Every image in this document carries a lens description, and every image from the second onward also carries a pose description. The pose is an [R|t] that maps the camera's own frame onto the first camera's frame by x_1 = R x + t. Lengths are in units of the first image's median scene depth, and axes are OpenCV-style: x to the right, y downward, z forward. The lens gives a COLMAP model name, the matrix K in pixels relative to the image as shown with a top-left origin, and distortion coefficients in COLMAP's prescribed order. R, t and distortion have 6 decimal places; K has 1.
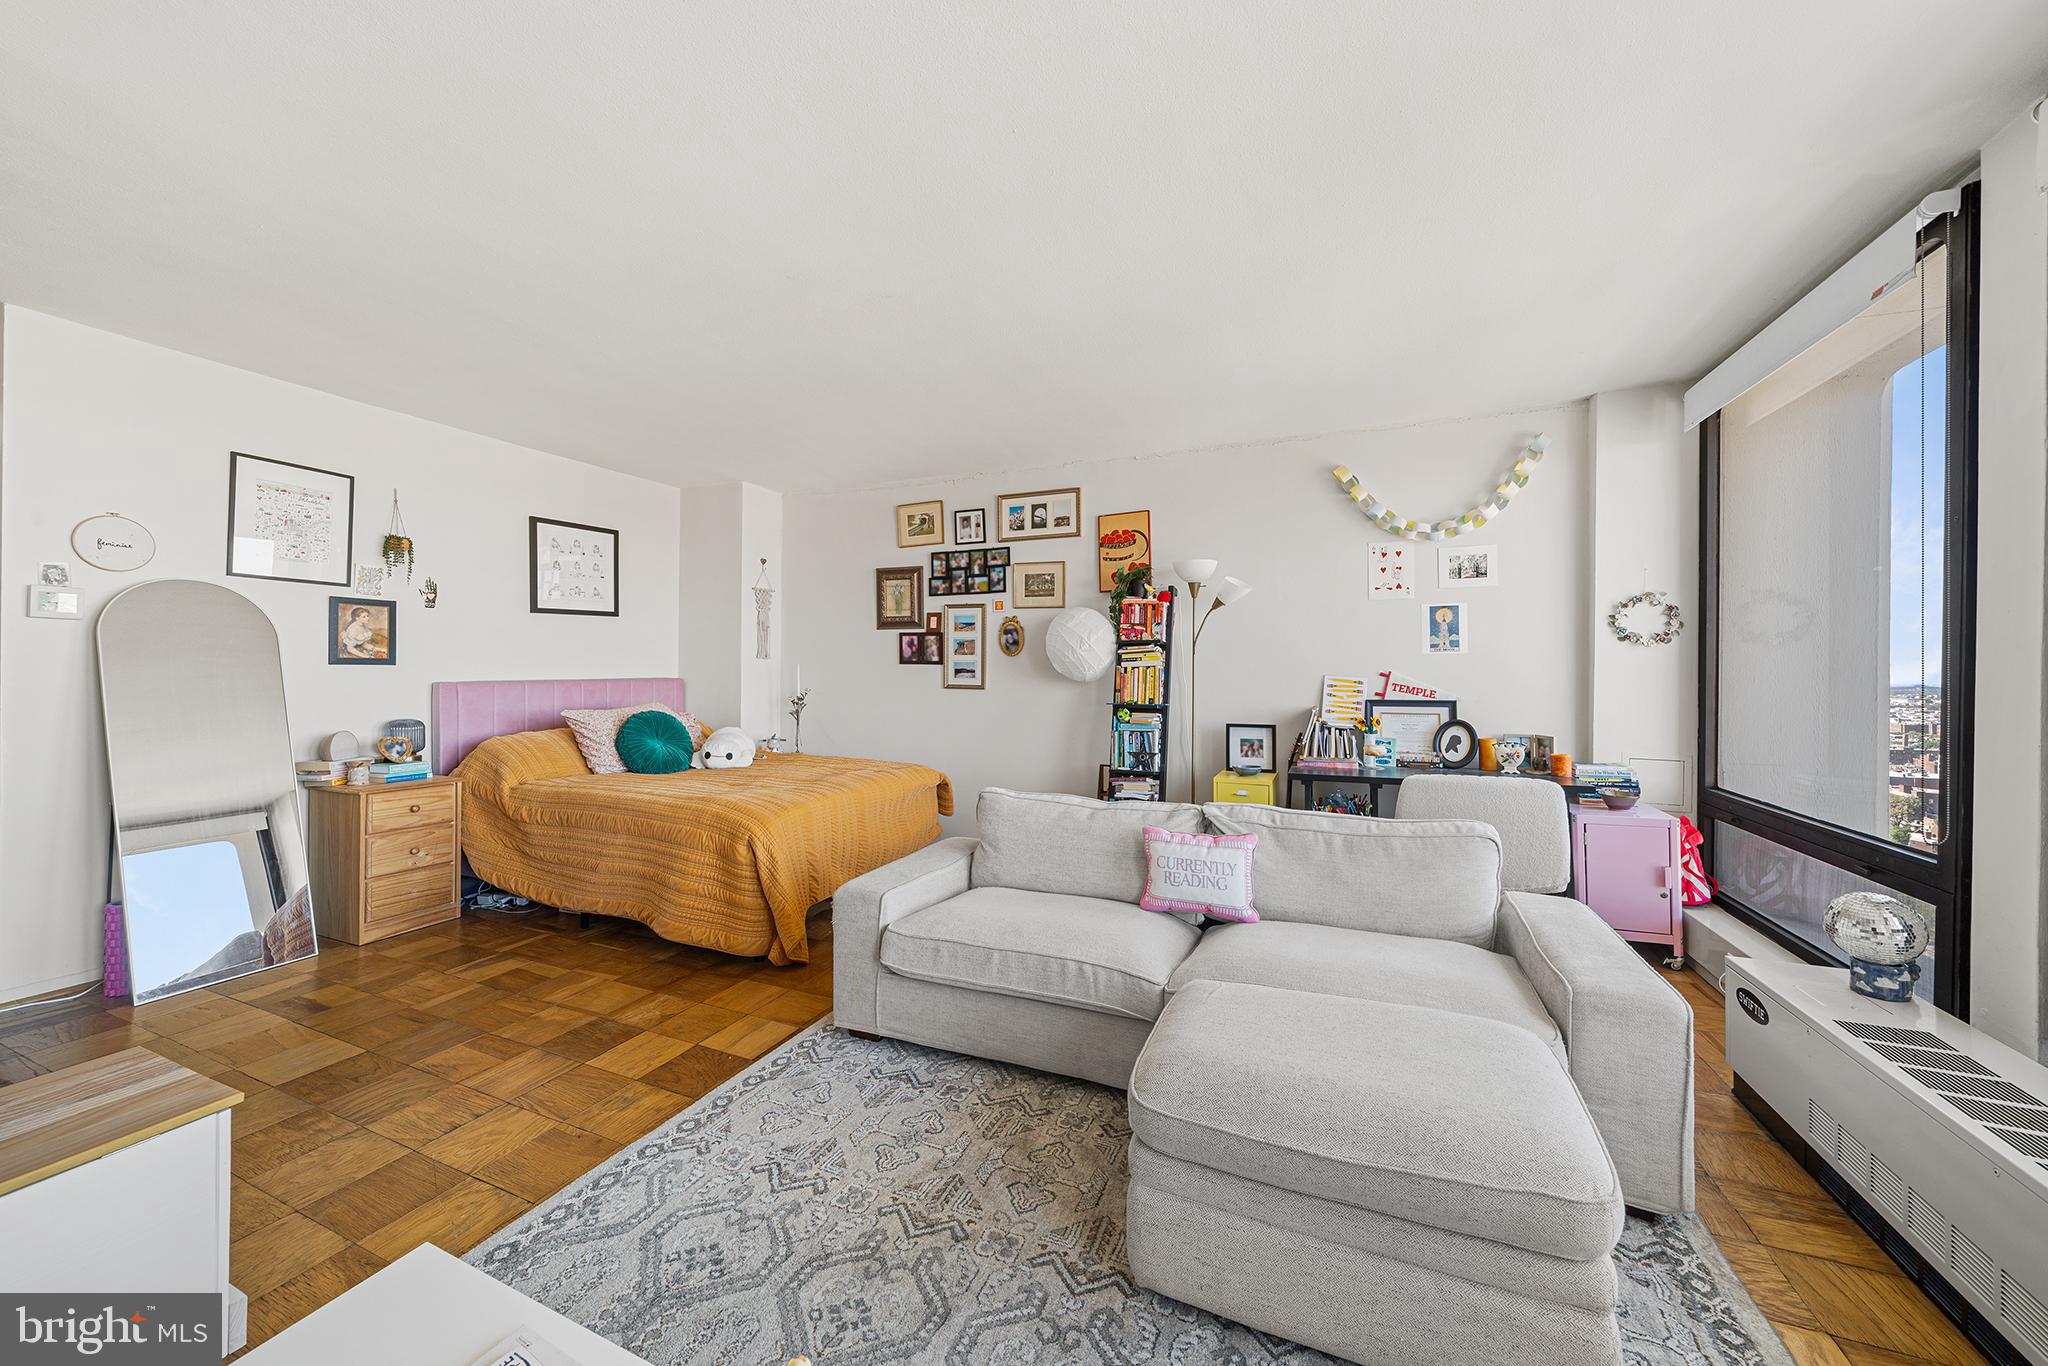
lens RADIAL K [[739.6, 0, 1025.4], [0, 739.6, 669.8], [0, 0, 1]] dist [-0.000776, -0.000180]
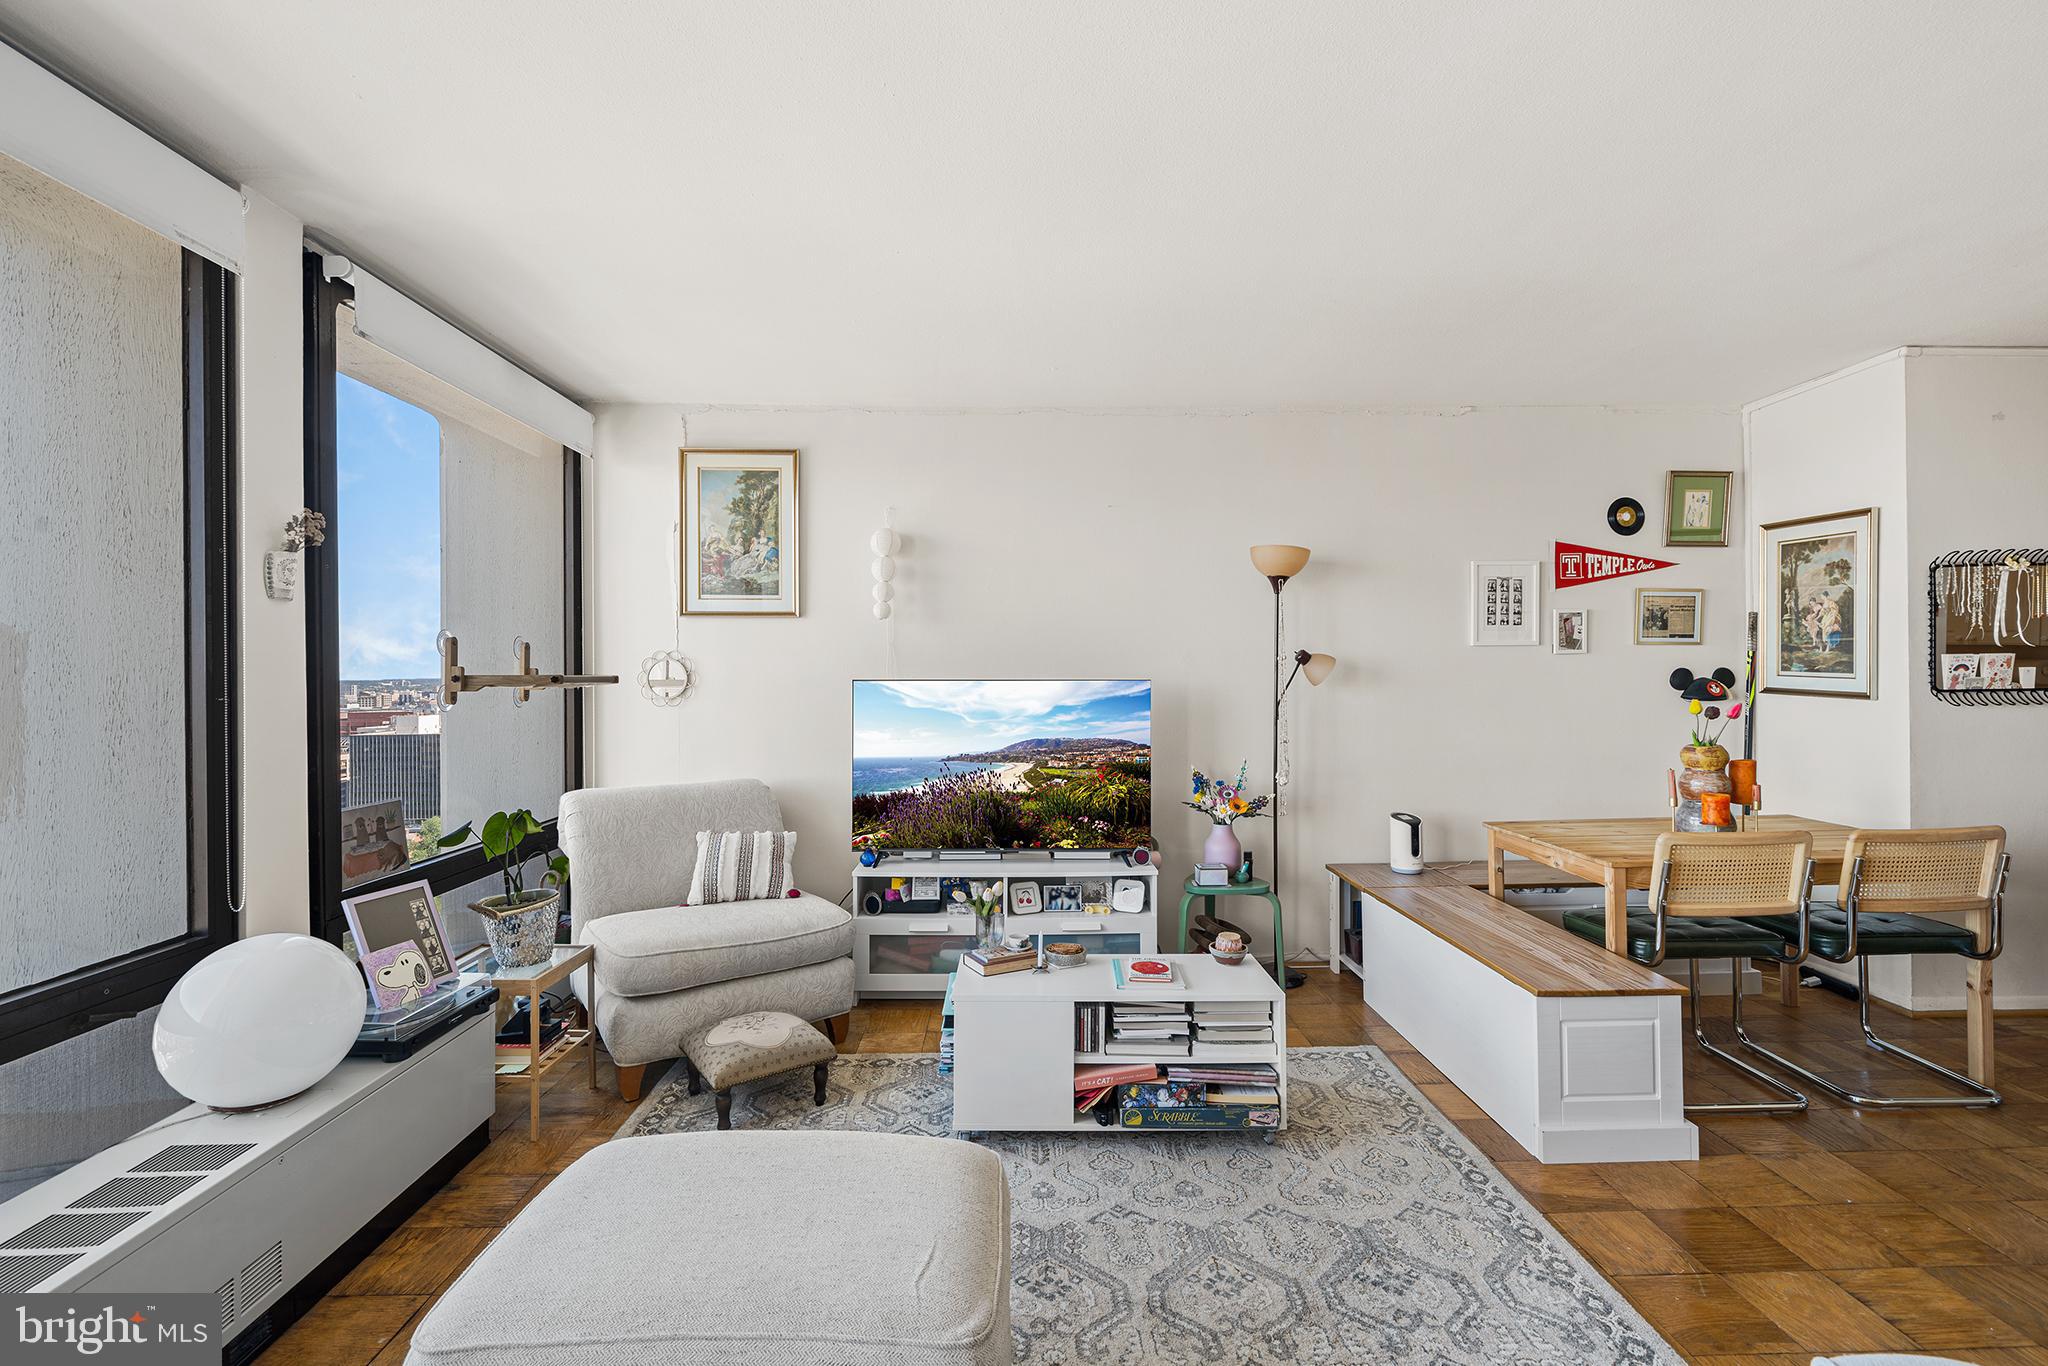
lens RADIAL K [[899.1, 0, 1021.1], [0, 899.1, 670.2], [0, 0, 1]] dist [-0.000169, 0.000541]
pose [[-0.913933, -0.000605, -0.405865, 0.223569], [0.003672, 0.999946, -0.009760, -0.022155], [0.405848, -0.010410, -0.913881, 0.787288]]
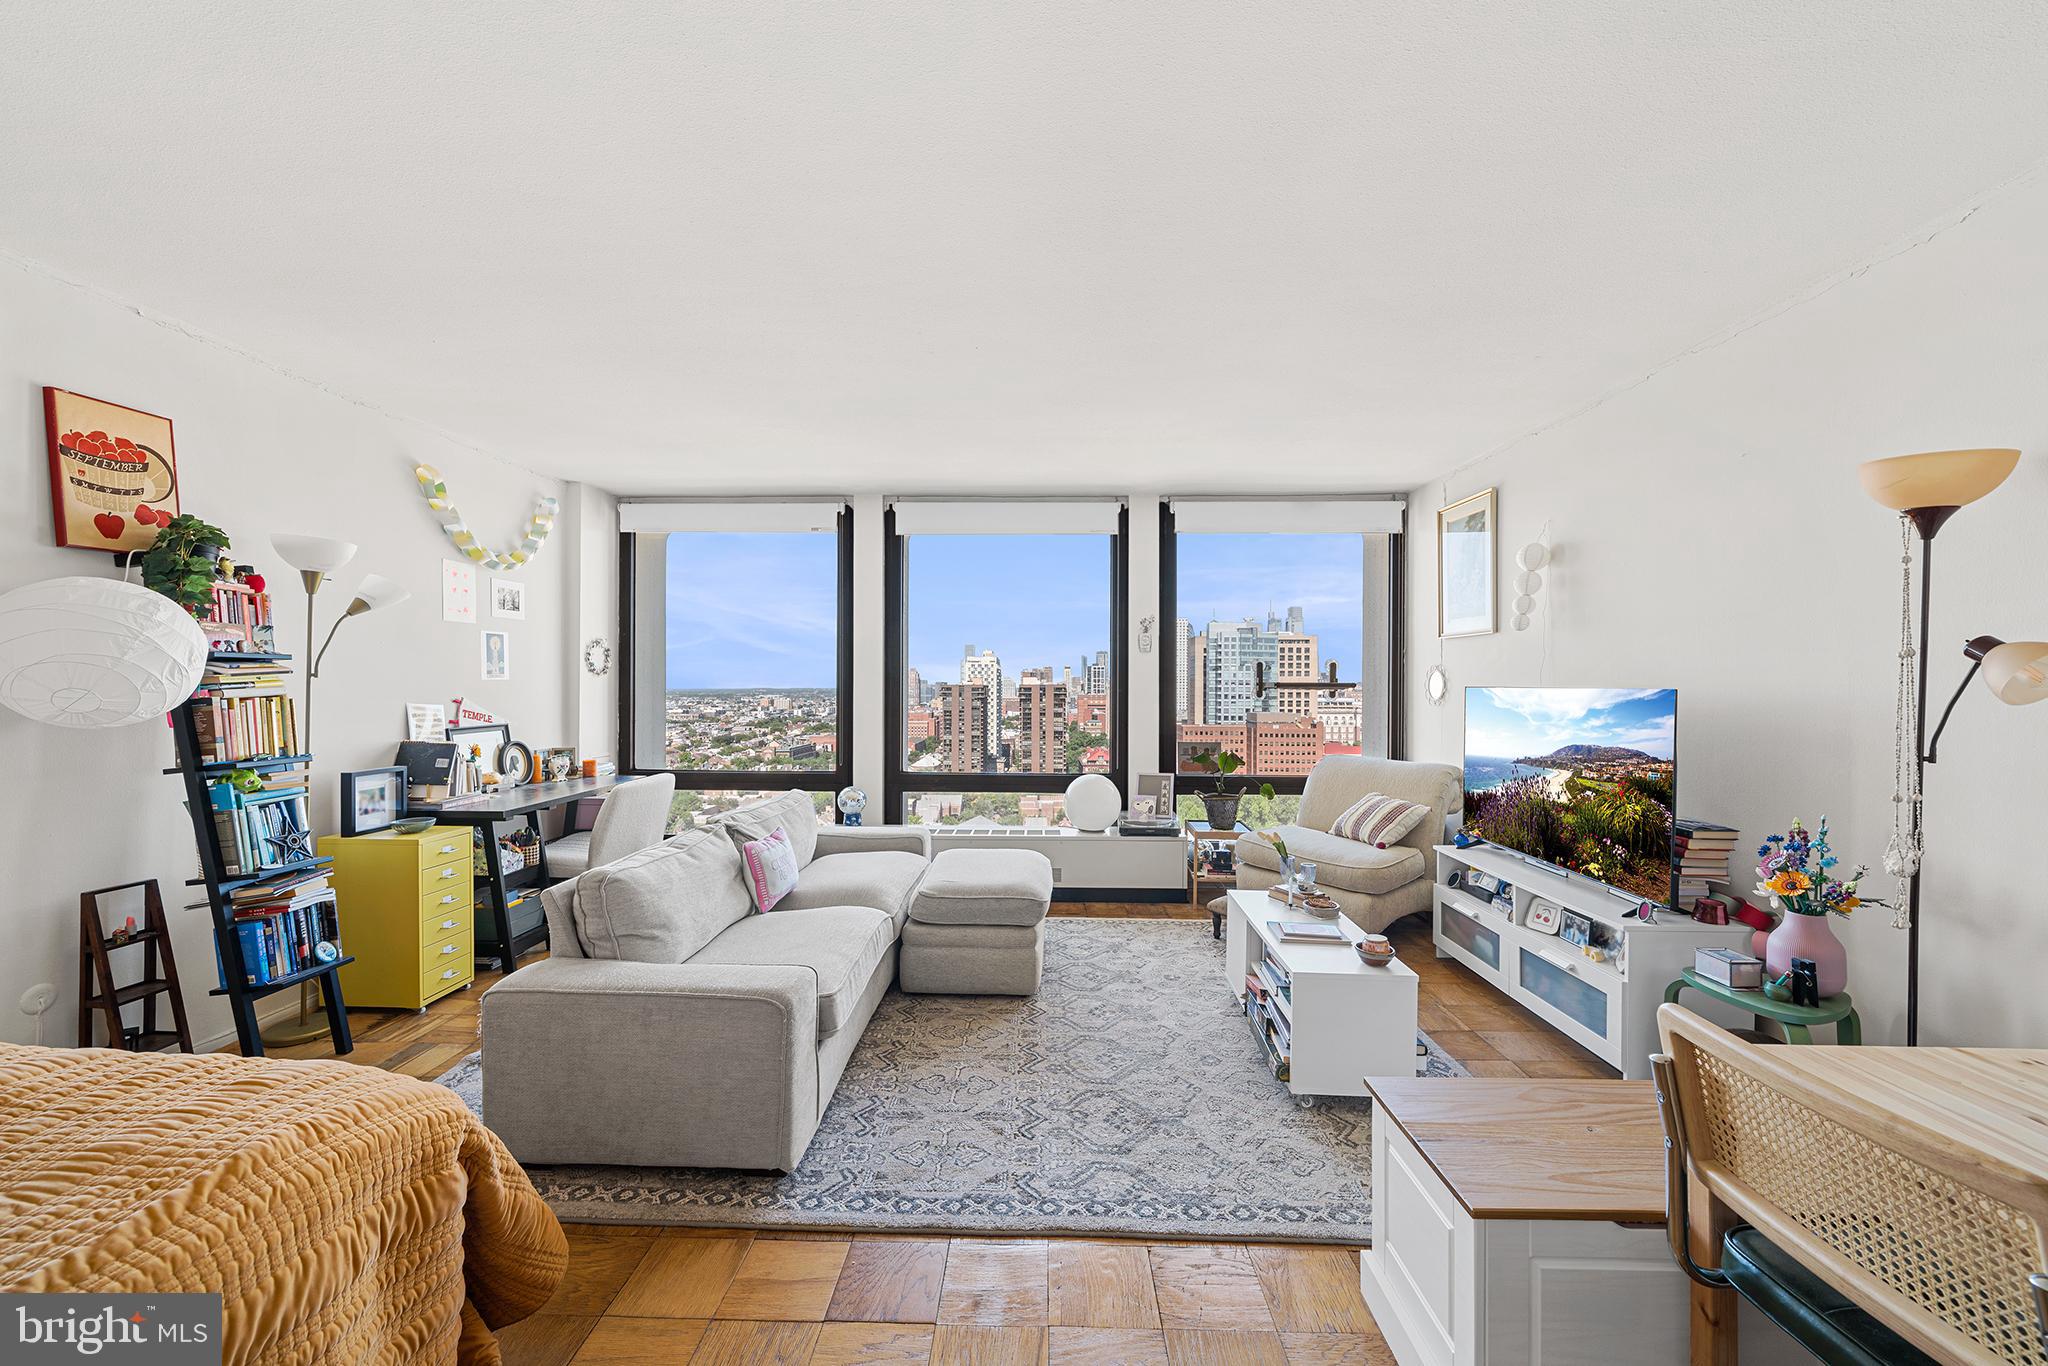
lens RADIAL K [[759.6, 0, 1017.9], [0, 759.6, 694.2], [0, 0, 1]] dist [-0.001517, -0.000034]
pose [[-0.355565, -0.015024, 0.934531, -0.699414], [-0.007260, 0.999885, 0.013313, -0.020806], [-0.934623, -0.002051, -0.355634, 0.688164]]
